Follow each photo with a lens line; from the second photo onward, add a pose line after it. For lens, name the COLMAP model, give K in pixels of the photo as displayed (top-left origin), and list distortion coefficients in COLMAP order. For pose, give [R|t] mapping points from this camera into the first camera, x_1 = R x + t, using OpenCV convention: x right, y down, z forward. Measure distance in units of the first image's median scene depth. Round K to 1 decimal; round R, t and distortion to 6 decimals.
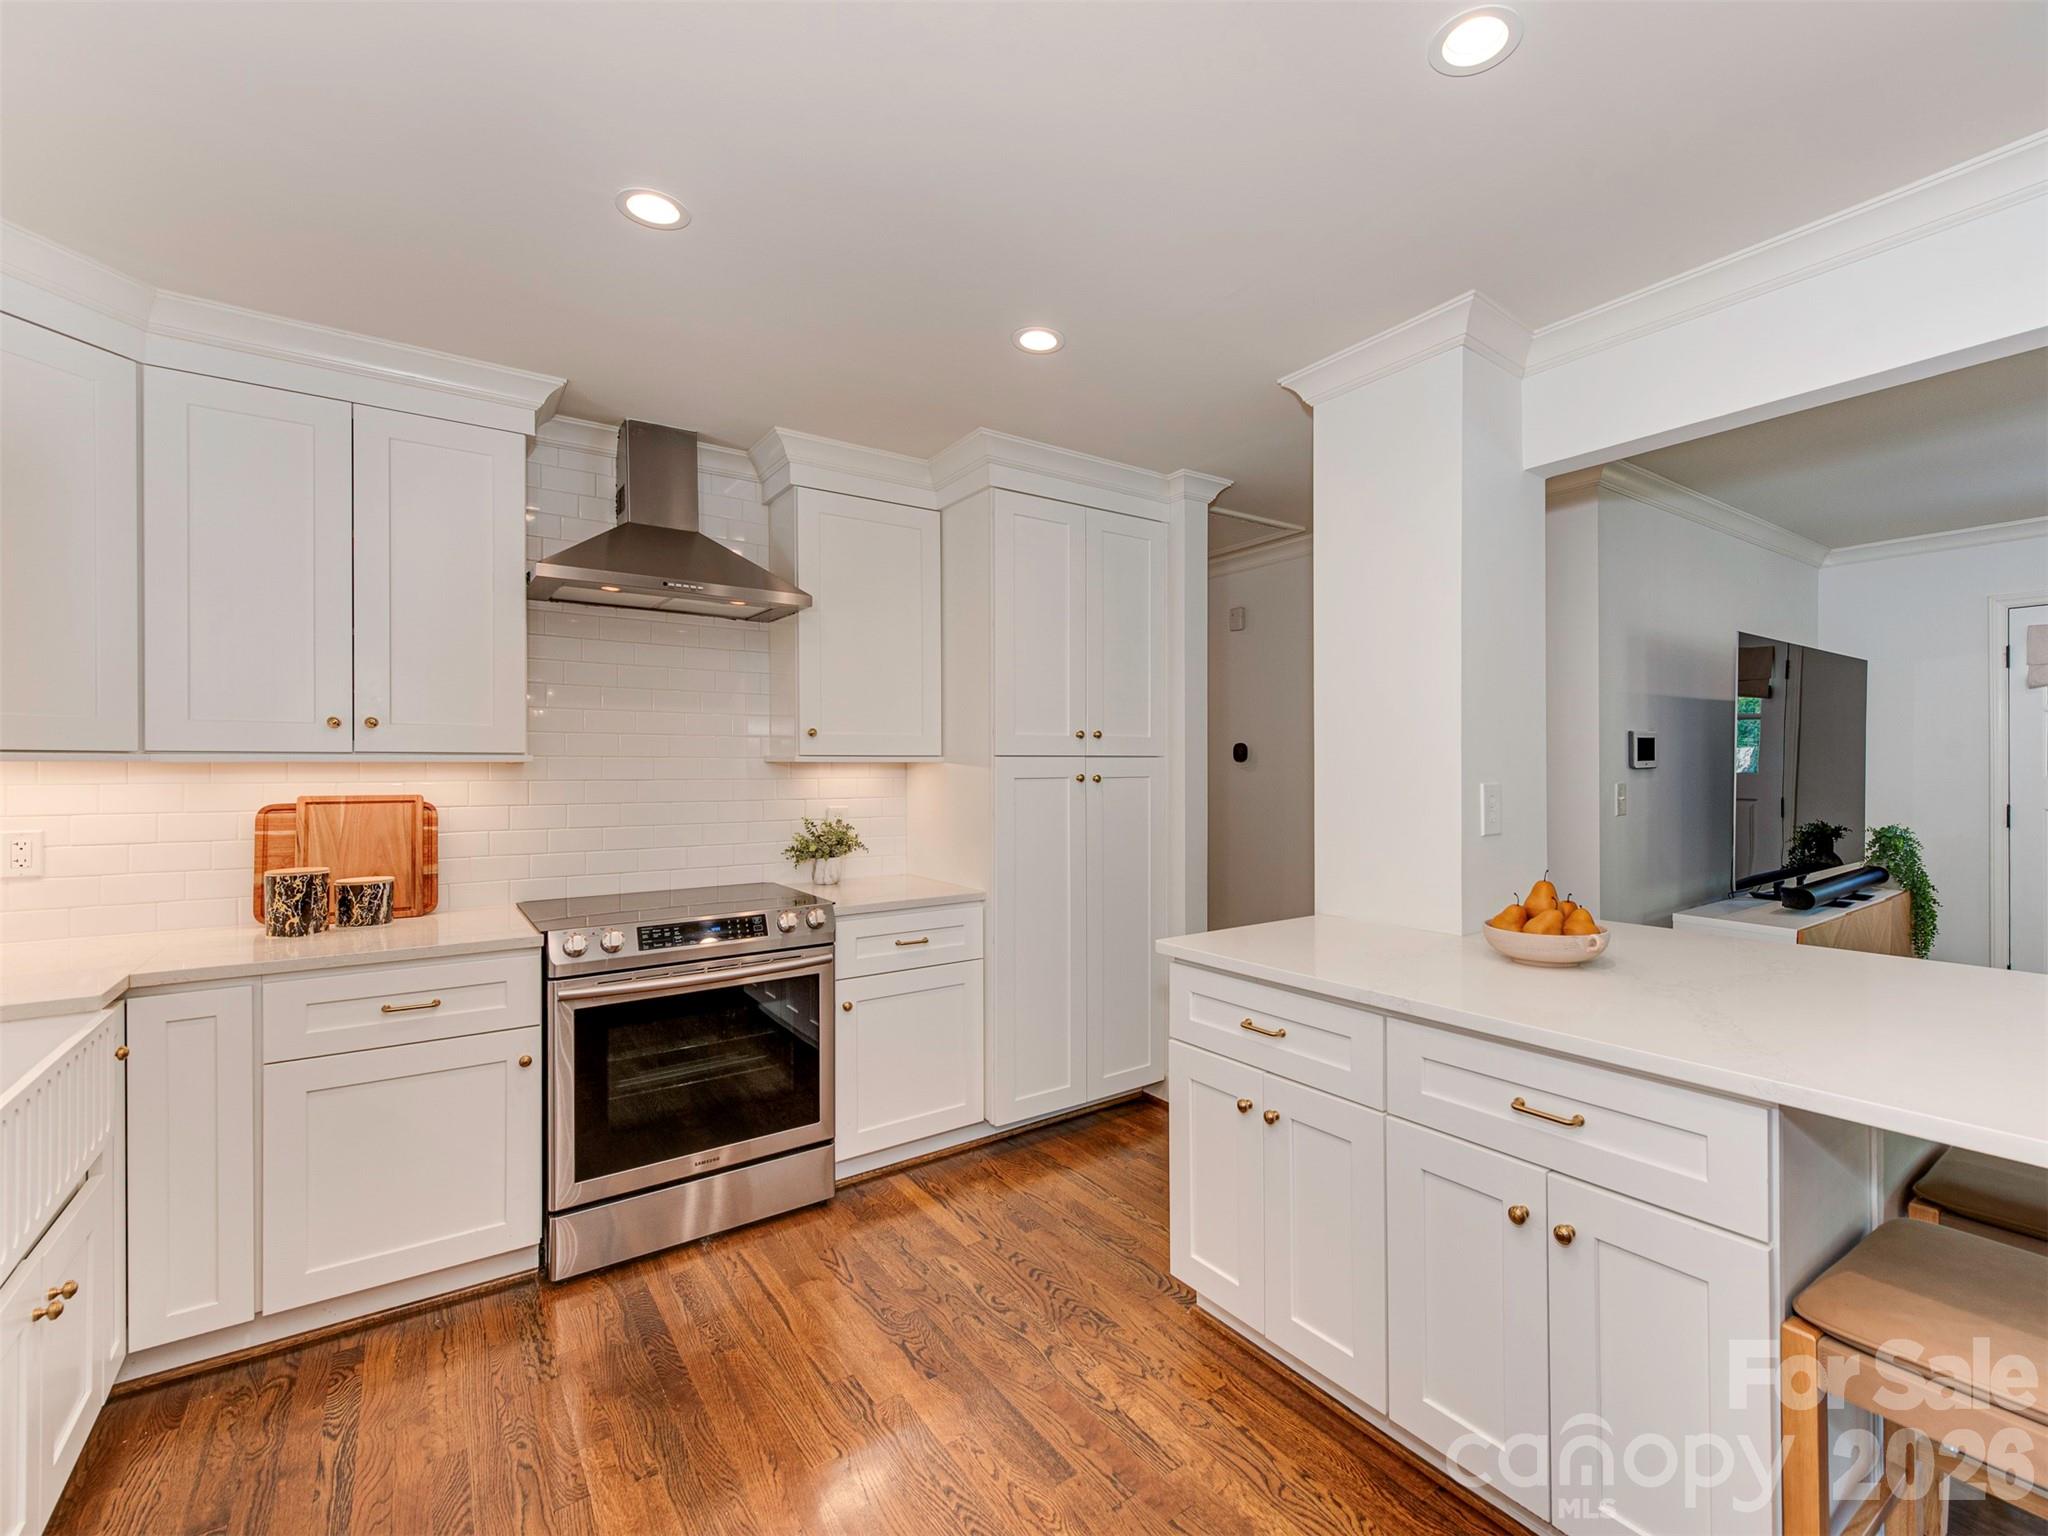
lens RADIAL K [[903.1, 0, 1024.0], [0, 903.1, 768.0], [0, 0, 1]] dist [0.004503, -0.000919]
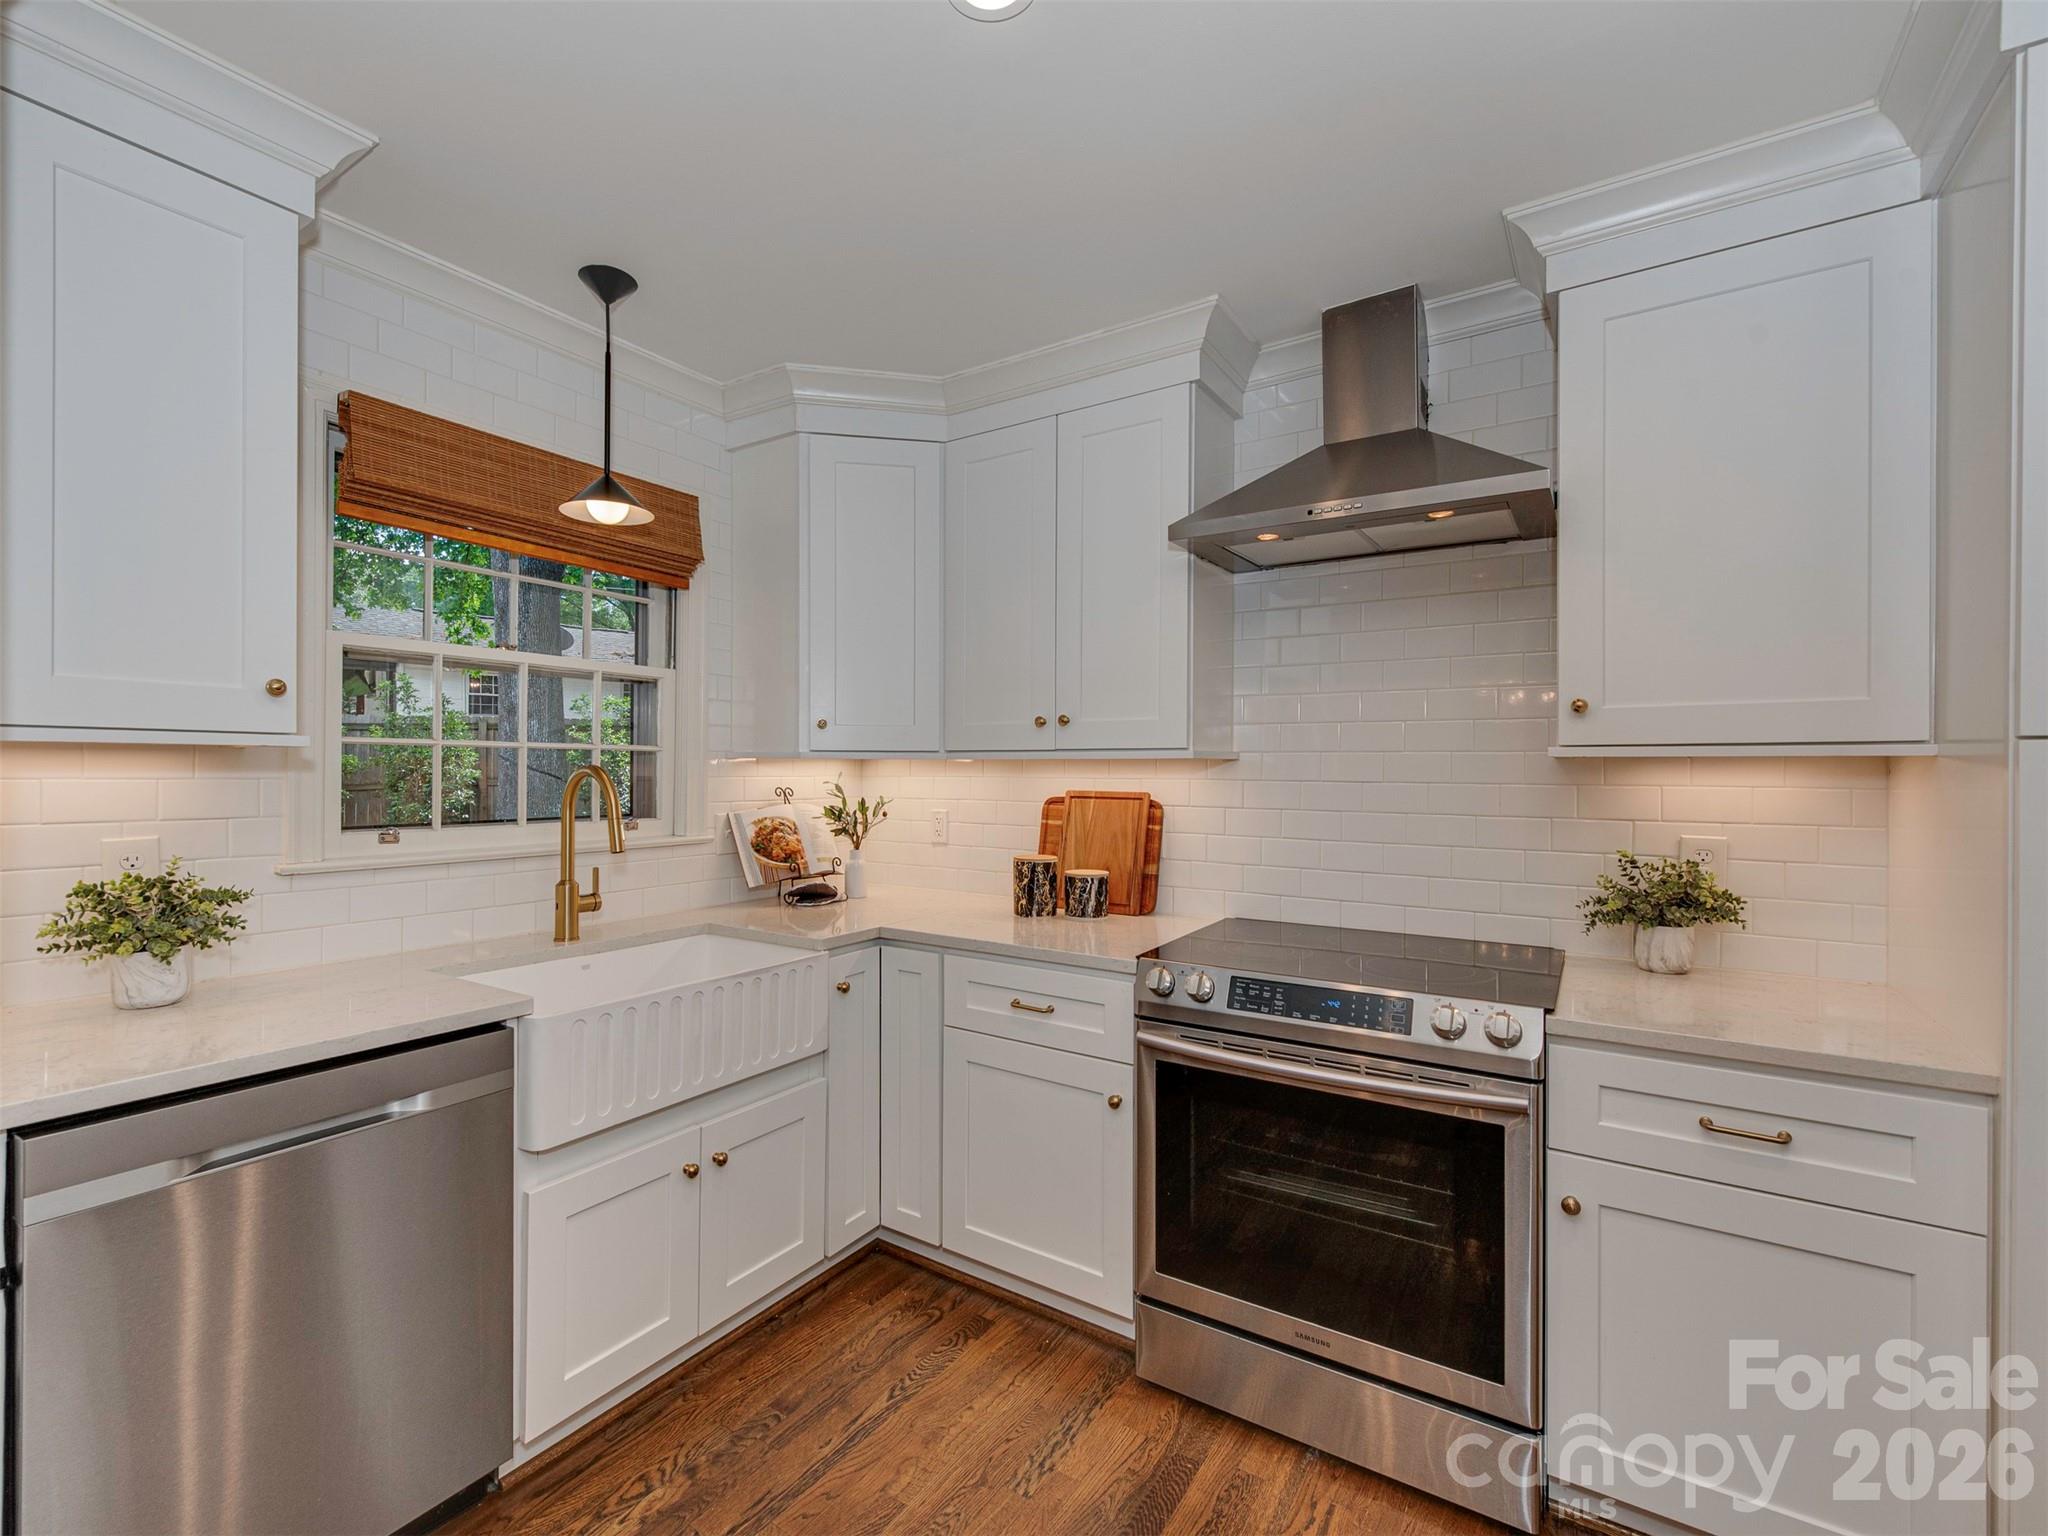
lens RADIAL K [[903.1, 0, 1024.0], [0, 903.1, 768.0], [0, 0, 1]] dist [0.004503, -0.000919]
pose [[0.378233, 0.004660, -0.925699, 0.200265], [-0.003567, 0.999987, 0.003576, 0.000495], [0.925703, 0.001950, 0.378245, 0.541289]]
